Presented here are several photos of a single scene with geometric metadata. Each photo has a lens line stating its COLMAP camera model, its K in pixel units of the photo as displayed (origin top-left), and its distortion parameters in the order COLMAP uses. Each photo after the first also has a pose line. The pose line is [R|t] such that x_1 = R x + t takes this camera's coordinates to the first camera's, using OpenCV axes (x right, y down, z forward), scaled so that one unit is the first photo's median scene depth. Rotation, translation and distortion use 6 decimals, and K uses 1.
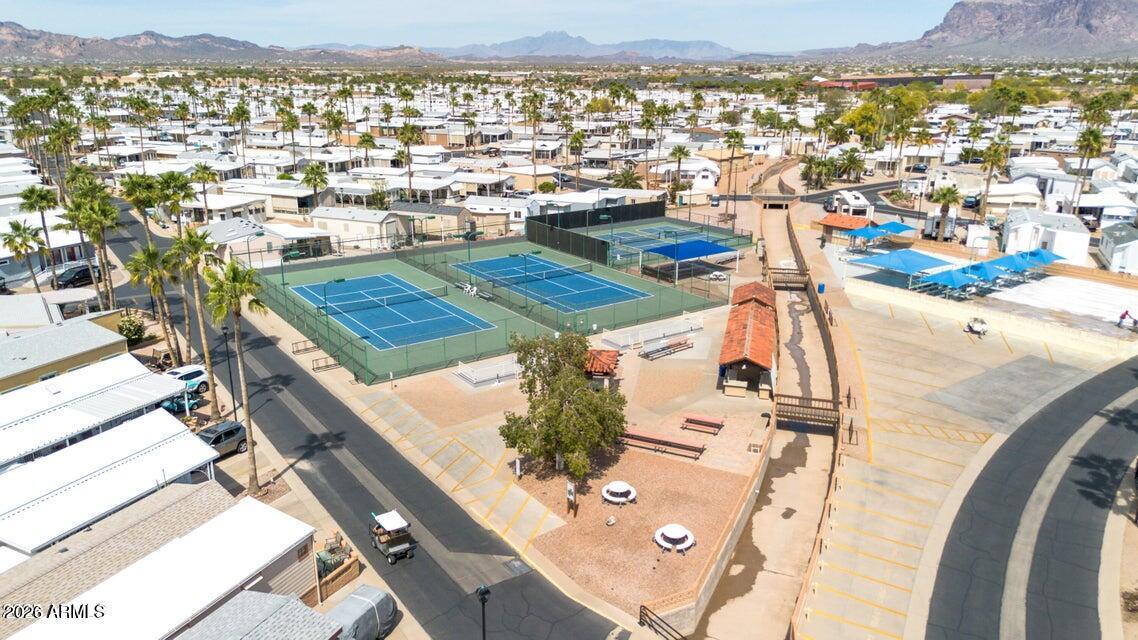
lens RADIAL K [[806.8, 0, 571.4], [0, 806.8, 318.5], [0, 0, 1]] dist [0.054558, -0.045024]
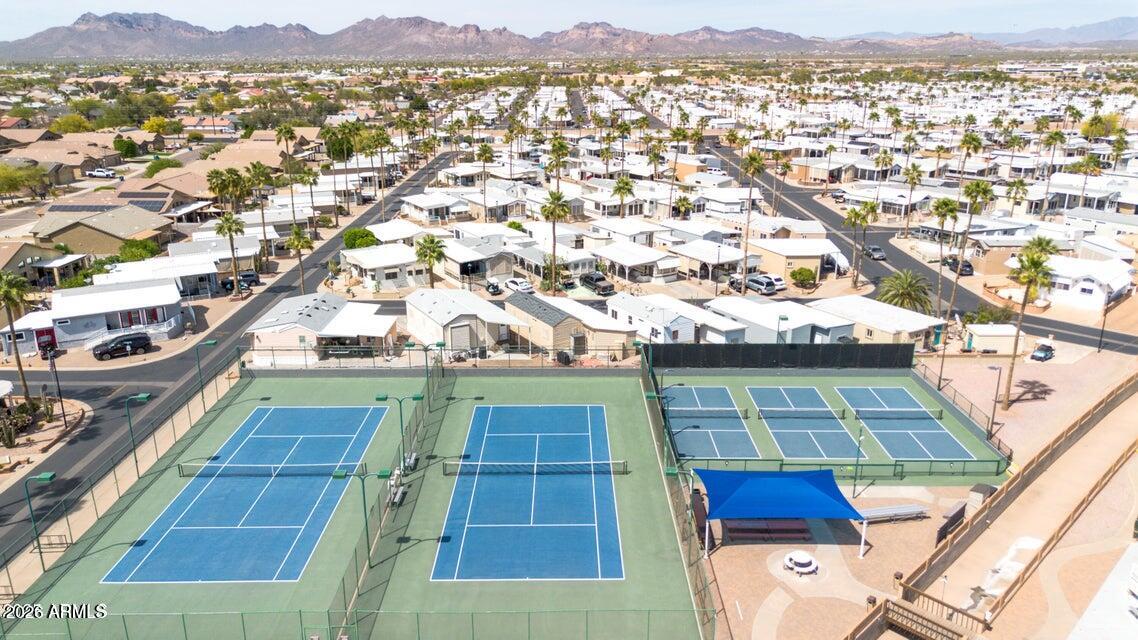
lens RADIAL K [[806.8, 0, 571.4], [0, 806.8, 318.5], [0, 0, 1]] dist [0.054558, -0.045024]
pose [[0.817599, 0.174105, -0.548835, 0.214300], [-0.167873, 0.983856, 0.062025, -0.143902], [0.550773, 0.041423, 0.833627, 0.309016]]
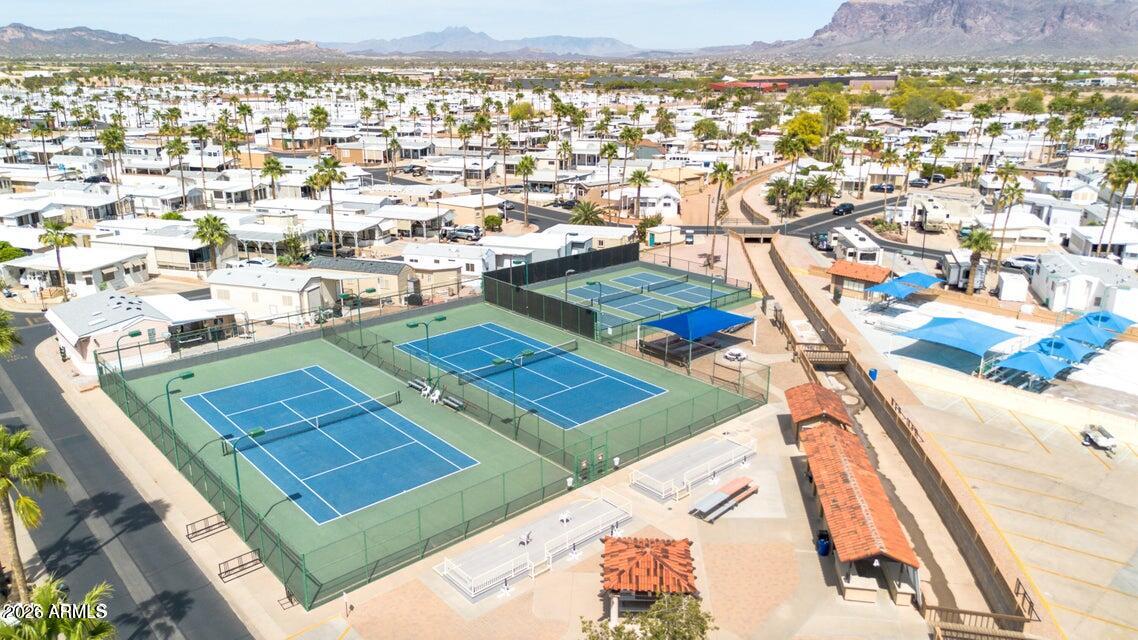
lens RADIAL K [[806.8, 0, 571.4], [0, 806.8, 318.5], [0, 0, 1]] dist [0.054558, -0.045024]
pose [[0.993564, -0.032298, 0.108573, -0.045653], [0.031830, 0.999475, 0.006039, -0.065446], [-0.108711, -0.002544, 0.994070, 0.141317]]
